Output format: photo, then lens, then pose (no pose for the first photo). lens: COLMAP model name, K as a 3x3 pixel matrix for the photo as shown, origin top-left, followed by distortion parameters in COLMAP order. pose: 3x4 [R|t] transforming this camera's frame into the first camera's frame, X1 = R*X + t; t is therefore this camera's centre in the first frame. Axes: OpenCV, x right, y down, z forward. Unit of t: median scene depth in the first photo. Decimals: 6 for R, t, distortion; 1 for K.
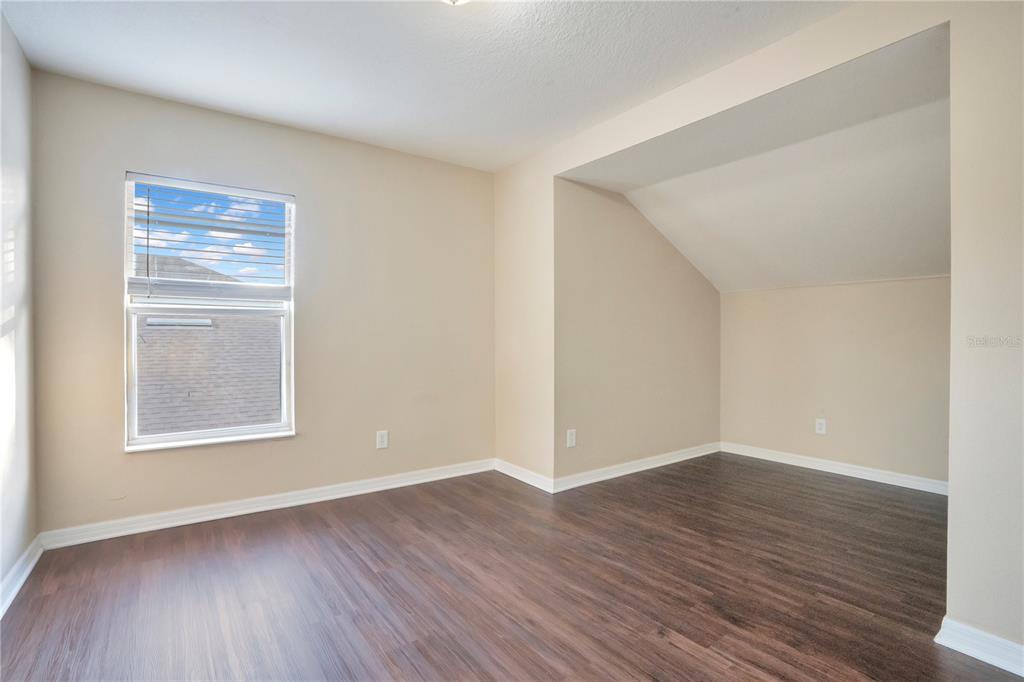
lens RADIAL K [[498.5, 0, 515.0], [0, 498.5, 342.0], [0, 0, 1]] dist [-0.014496, 0.007191]
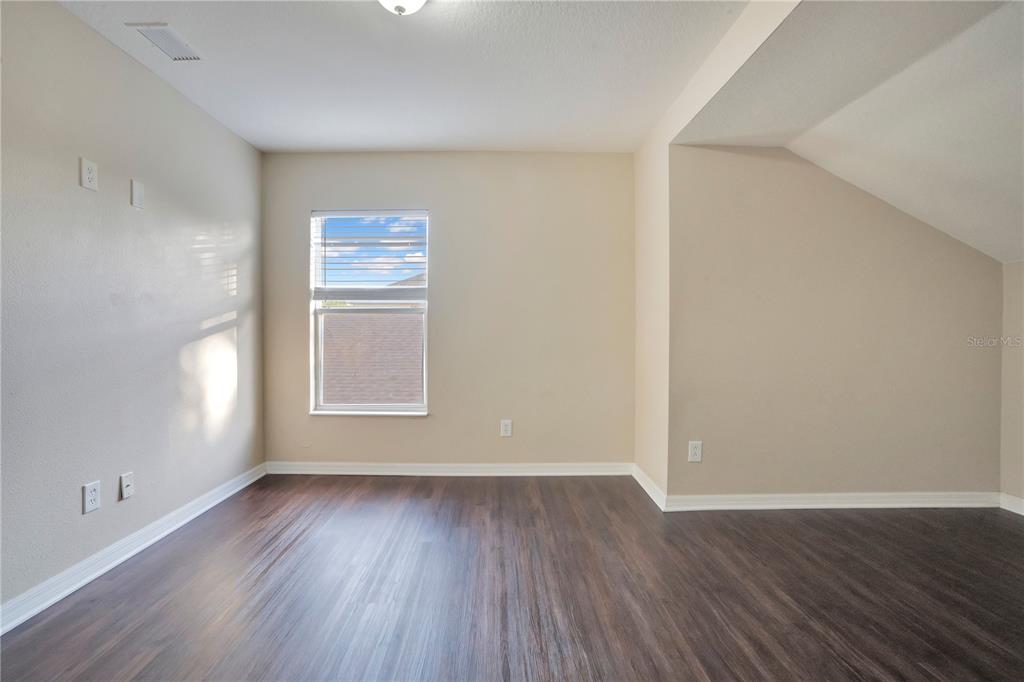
lens RADIAL K [[498.5, 0, 508.0], [0, 498.5, 336.5], [0, 0, 1]] dist [-0.014496, 0.007191]
pose [[0.818090, 0.008406, -0.575029, 0.413918], [-0.005909, 0.999963, 0.006211, -0.005817], [0.575060, -0.001683, 0.818110, 0.161943]]
